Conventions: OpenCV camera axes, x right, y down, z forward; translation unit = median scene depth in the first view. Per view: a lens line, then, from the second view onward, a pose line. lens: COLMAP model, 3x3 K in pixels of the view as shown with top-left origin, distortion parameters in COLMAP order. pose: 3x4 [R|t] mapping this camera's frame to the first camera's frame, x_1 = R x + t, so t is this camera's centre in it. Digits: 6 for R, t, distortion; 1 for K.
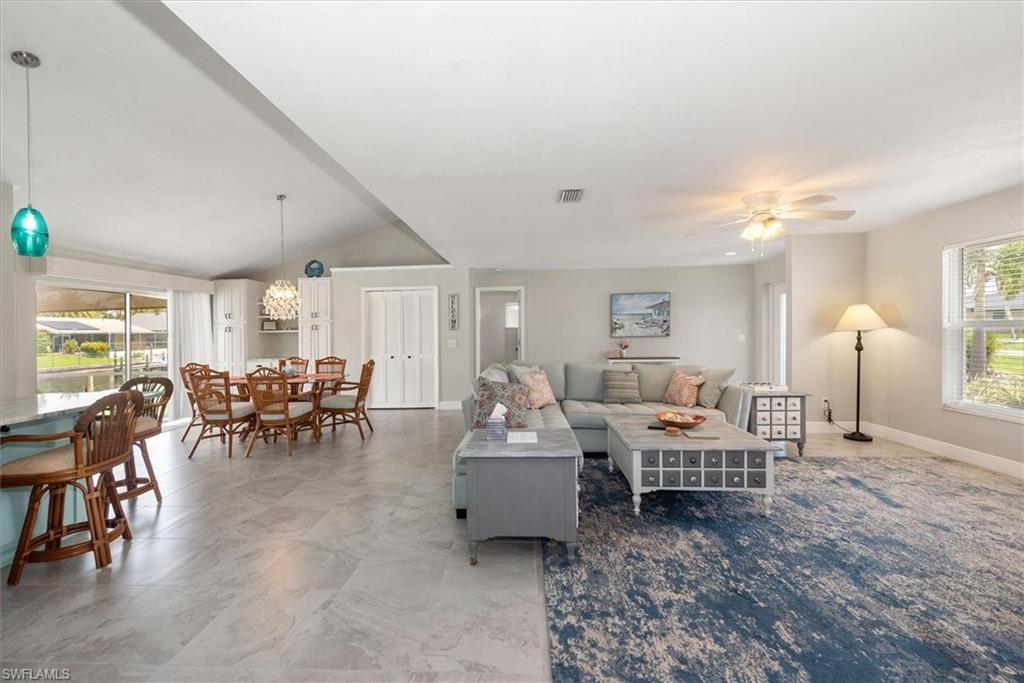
lens RADIAL K [[408.8, 0, 485.8], [0, 408.8, 327.7], [0, 0, 1]] dist [0.009104, -0.001471]
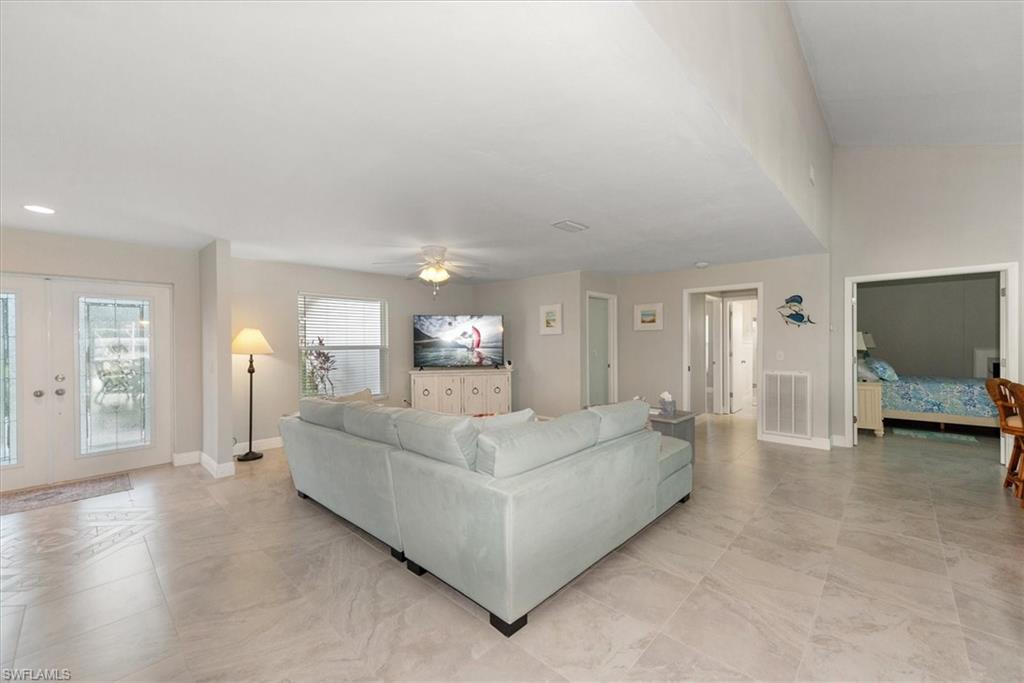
lens RADIAL K [[408.8, 0, 510.0], [0, 408.8, 343.6], [0, 0, 1]] dist [0.009104, -0.001471]
pose [[-0.761765, 0.023489, 0.647427, -0.180599], [0.017923, 0.999724, -0.015182, 0.005603], [-0.647605, 0.000039, -0.761976, 0.900746]]
